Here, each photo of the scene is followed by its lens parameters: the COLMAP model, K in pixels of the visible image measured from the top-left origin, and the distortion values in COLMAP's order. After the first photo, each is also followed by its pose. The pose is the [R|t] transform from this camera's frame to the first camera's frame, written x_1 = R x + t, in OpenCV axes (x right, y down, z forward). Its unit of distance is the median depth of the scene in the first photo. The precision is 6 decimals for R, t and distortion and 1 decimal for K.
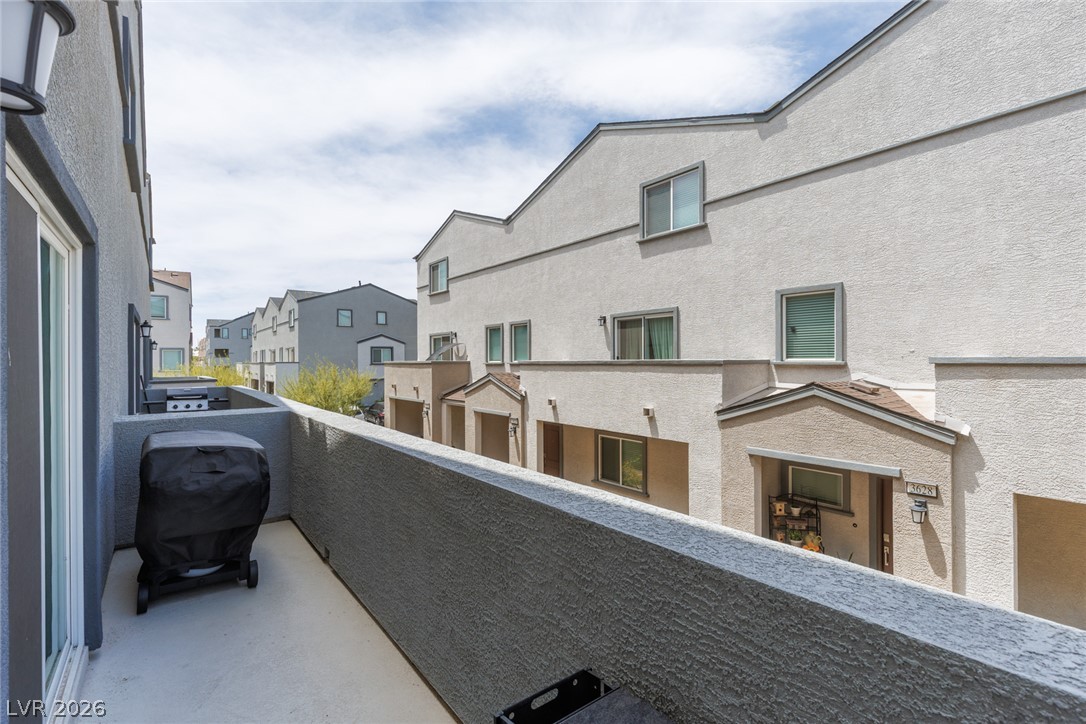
lens RADIAL K [[486.5, 0, 554.2], [0, 486.5, 360.8], [0, 0, 1]] dist [0.009681, -0.000896]
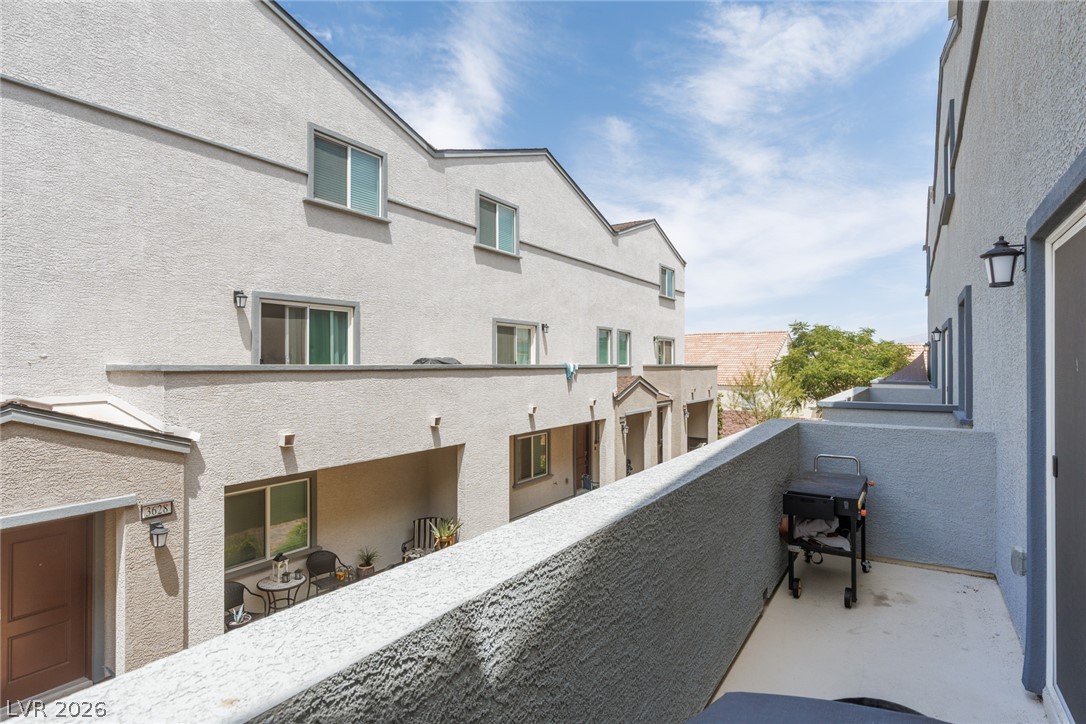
lens RADIAL K [[596.7, 0, 552.0], [0, 596.7, 358.4], [0, 0, 1]] dist [0.016024, -0.001025]
pose [[-0.338544, 0.017325, 0.940791, -0.579976], [0.004101, 0.999848, -0.016937, 0.003346], [-0.940942, -0.001876, -0.338564, 0.719474]]
